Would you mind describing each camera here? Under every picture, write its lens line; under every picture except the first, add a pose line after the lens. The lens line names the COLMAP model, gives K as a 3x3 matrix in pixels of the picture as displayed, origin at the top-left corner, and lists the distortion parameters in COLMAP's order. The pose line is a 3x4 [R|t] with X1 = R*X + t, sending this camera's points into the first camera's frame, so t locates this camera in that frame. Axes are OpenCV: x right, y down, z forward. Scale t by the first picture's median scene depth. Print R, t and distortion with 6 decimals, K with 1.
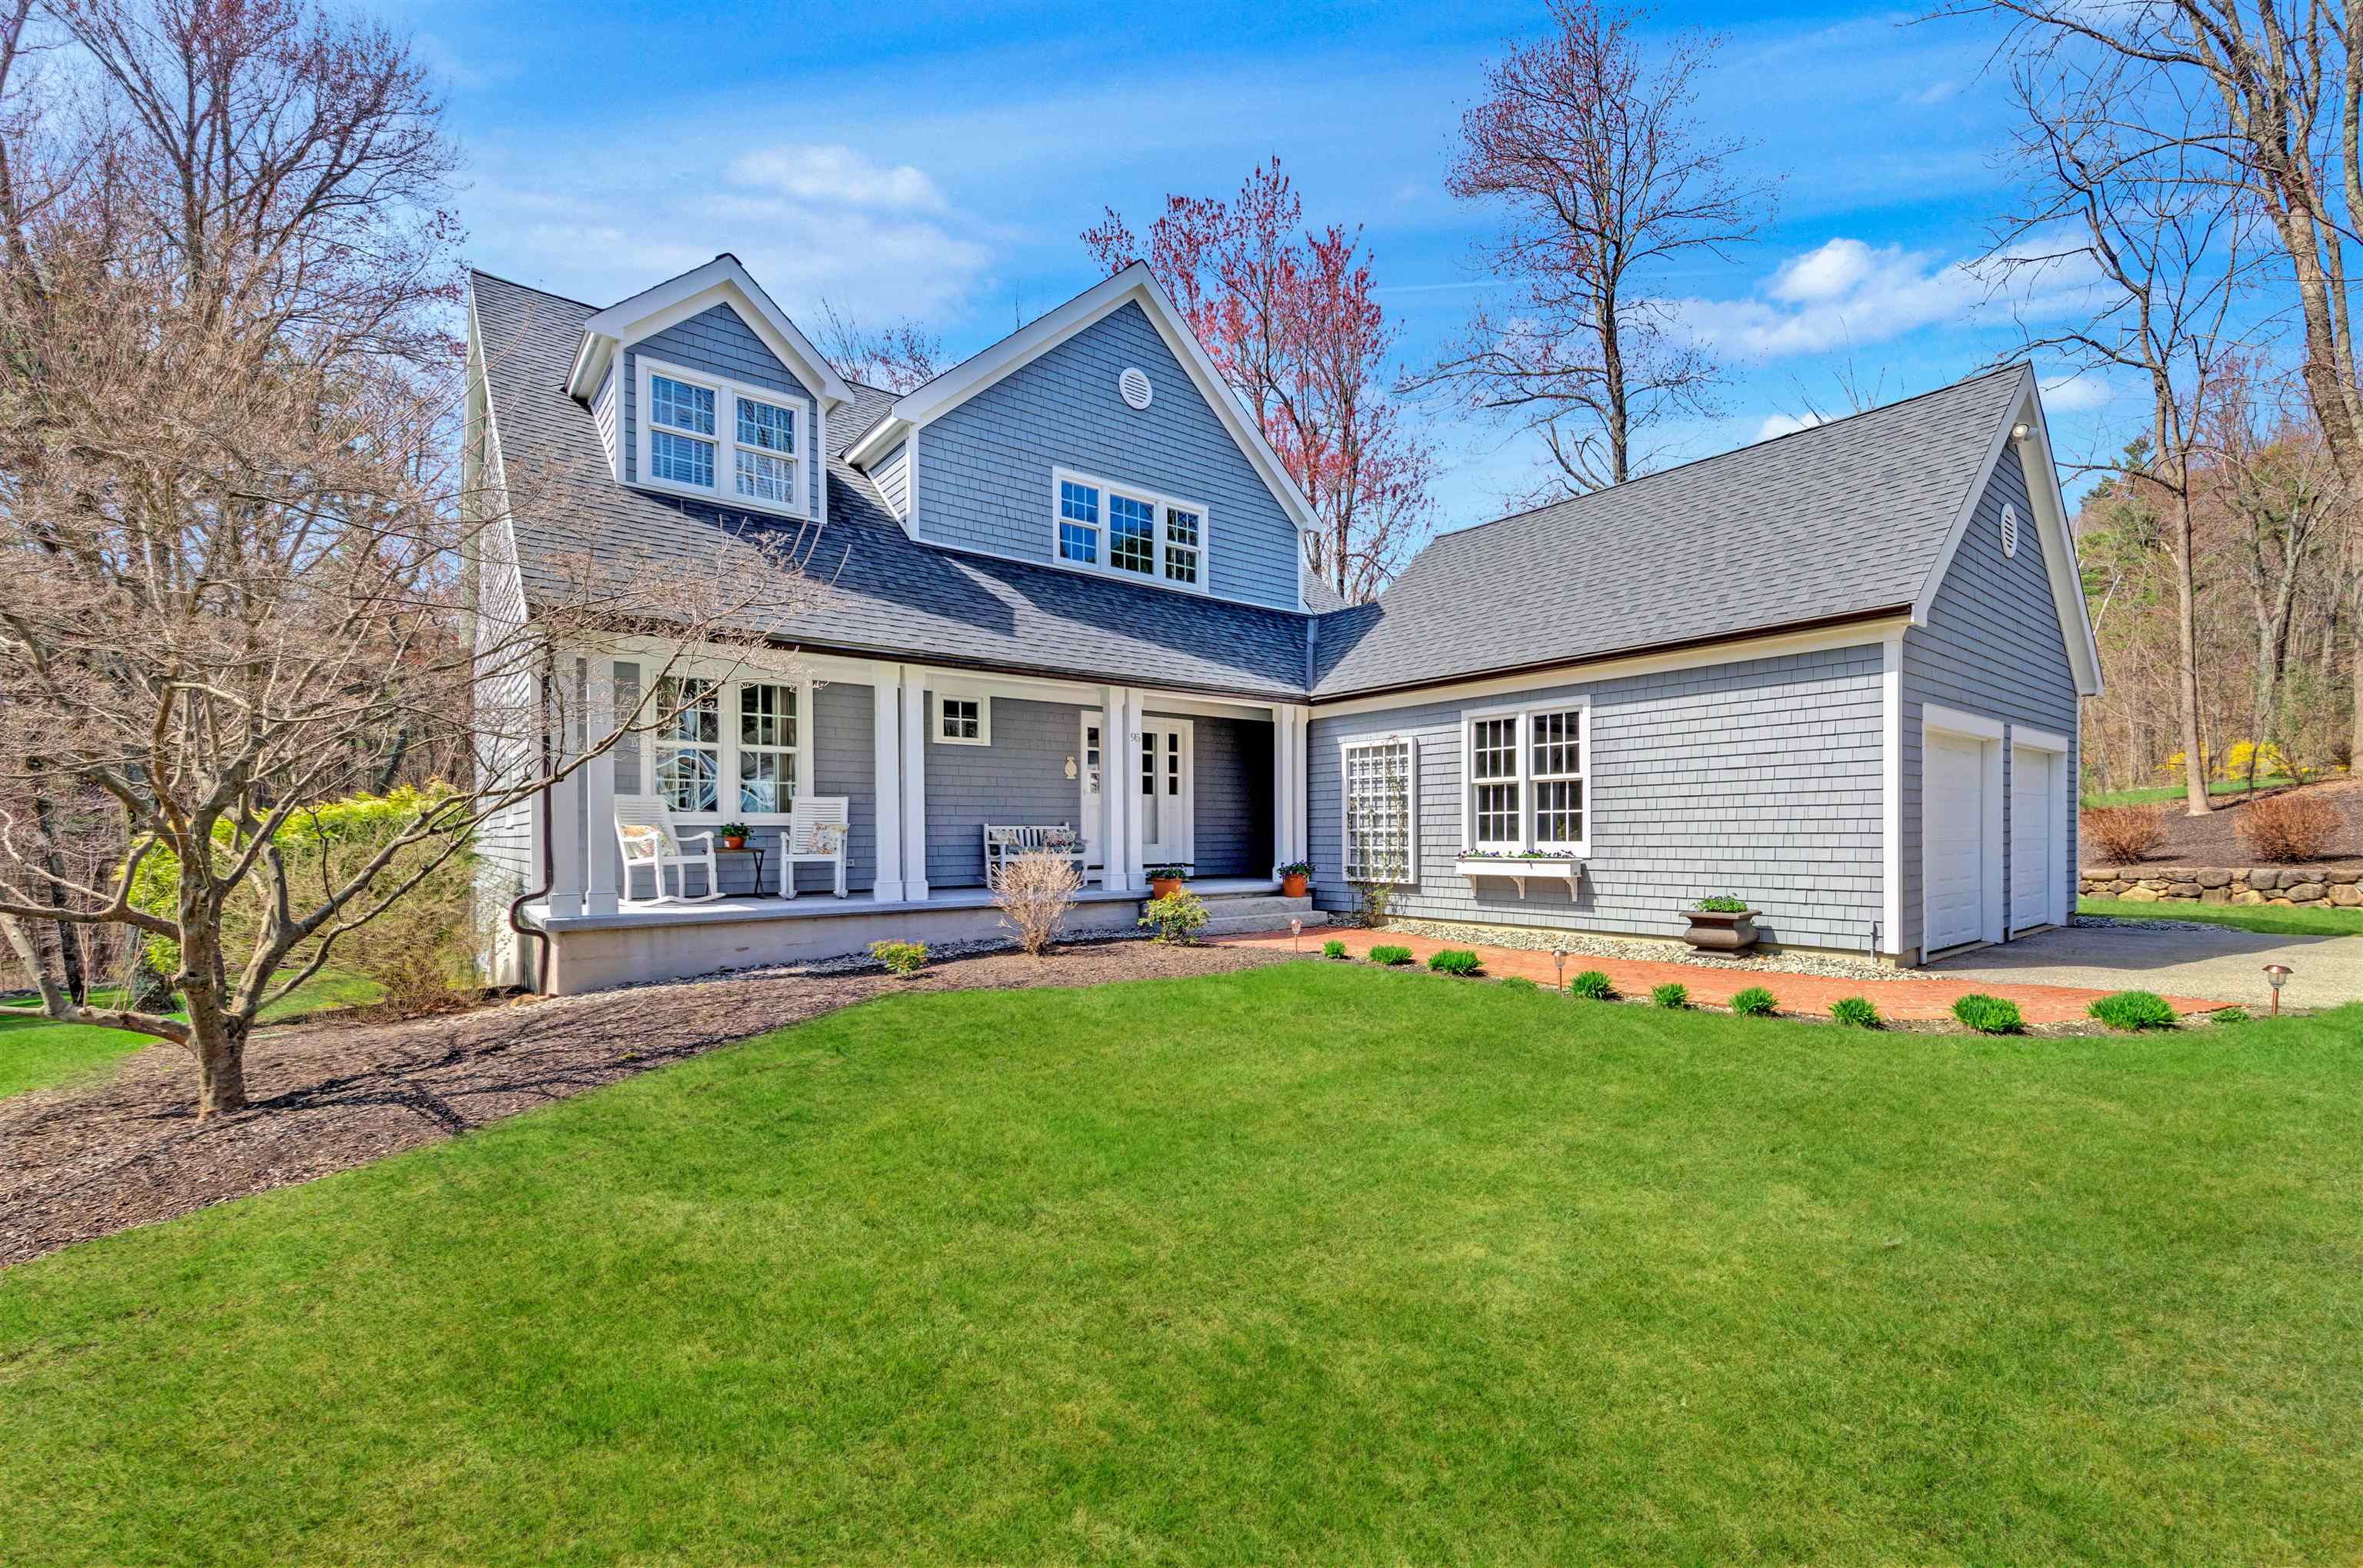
lens RADIAL K [[983.6, 0, 1183.9], [0, 983.6, 838.9], [0, 0, 1]] dist [-0.000150, 0.000055]
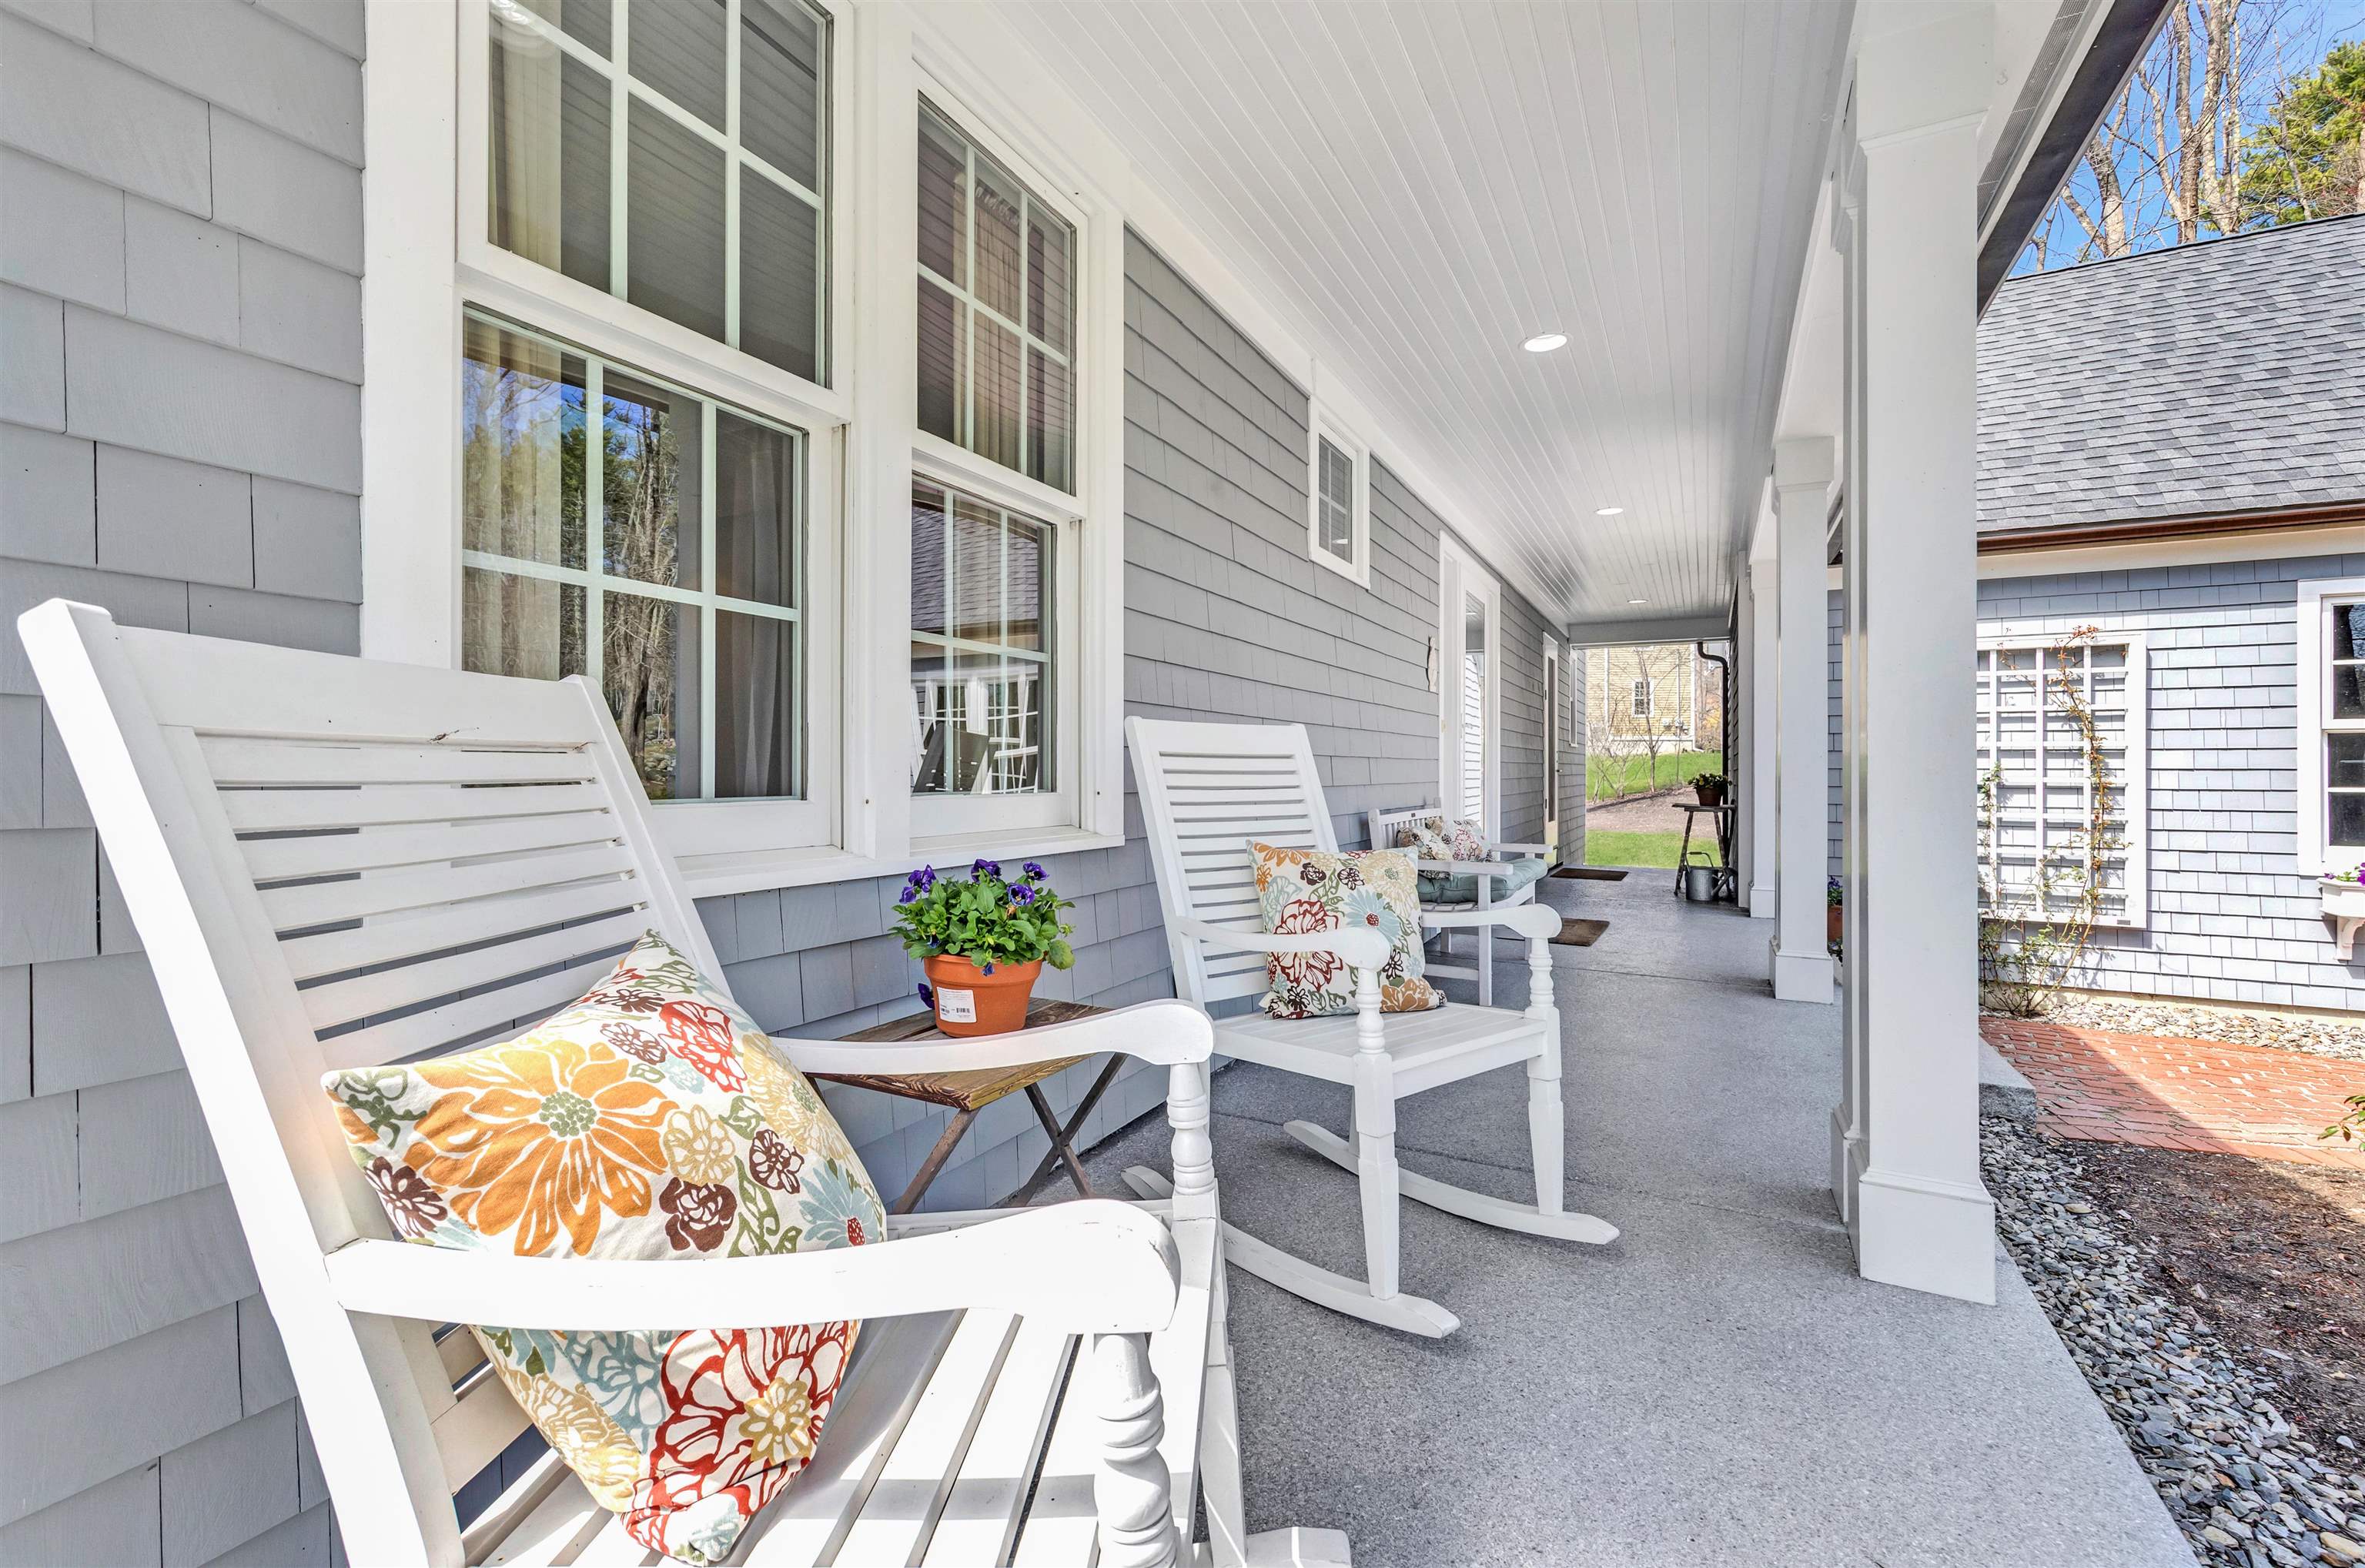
lens RADIAL K [[988.9, 0, 1122.8], [0, 988.9, 772.9], [0, 0, 1]] dist [-0.000001, -0.000067]
pose [[0.932147, 0.008529, 0.361979, -0.443027], [-0.007123, 0.999961, -0.005218, -0.027064], [-0.362010, 0.002286, 0.932172, 0.746772]]
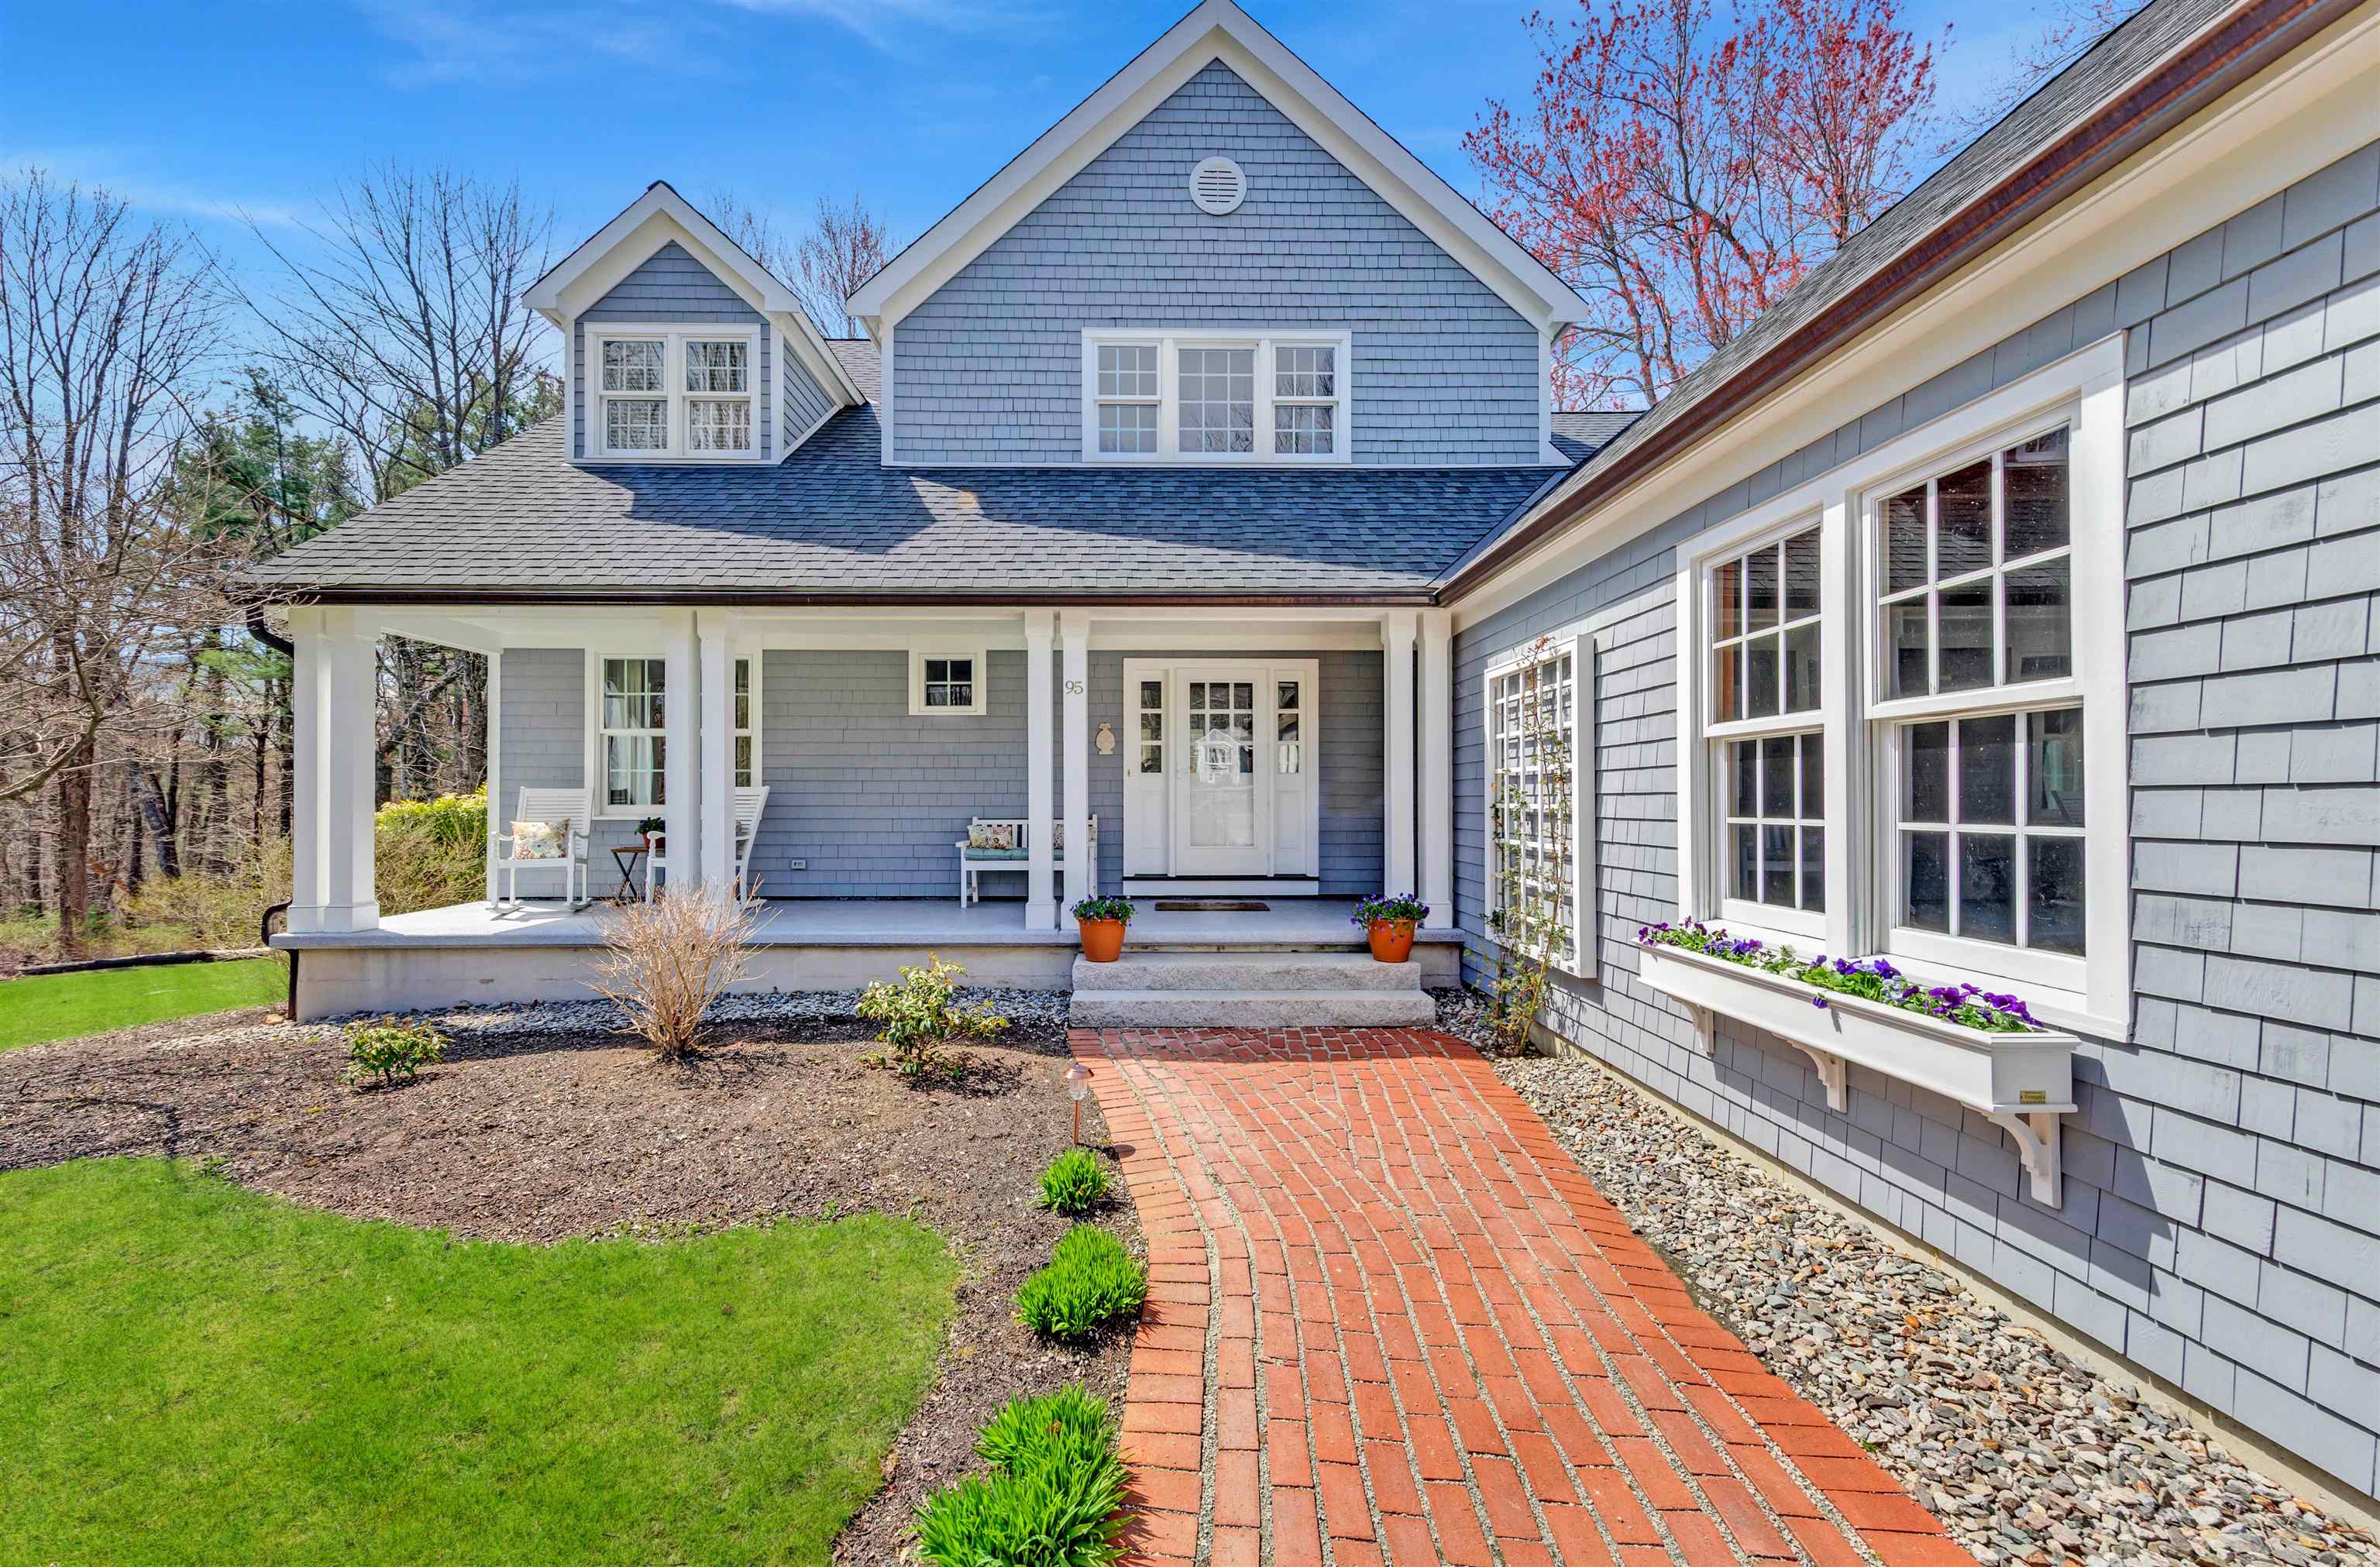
lens RADIAL K [[786.2, 0, 1182.2], [0, 786.2, 794.4], [0, 0, 1]] dist [0.001406, 0.000154]
pose [[0.797832, 0.001357, -0.602878, 0.311313], [-0.006238, 0.999963, -0.006004, -0.032168], [0.602848, 0.008551, 0.797810, 0.644467]]
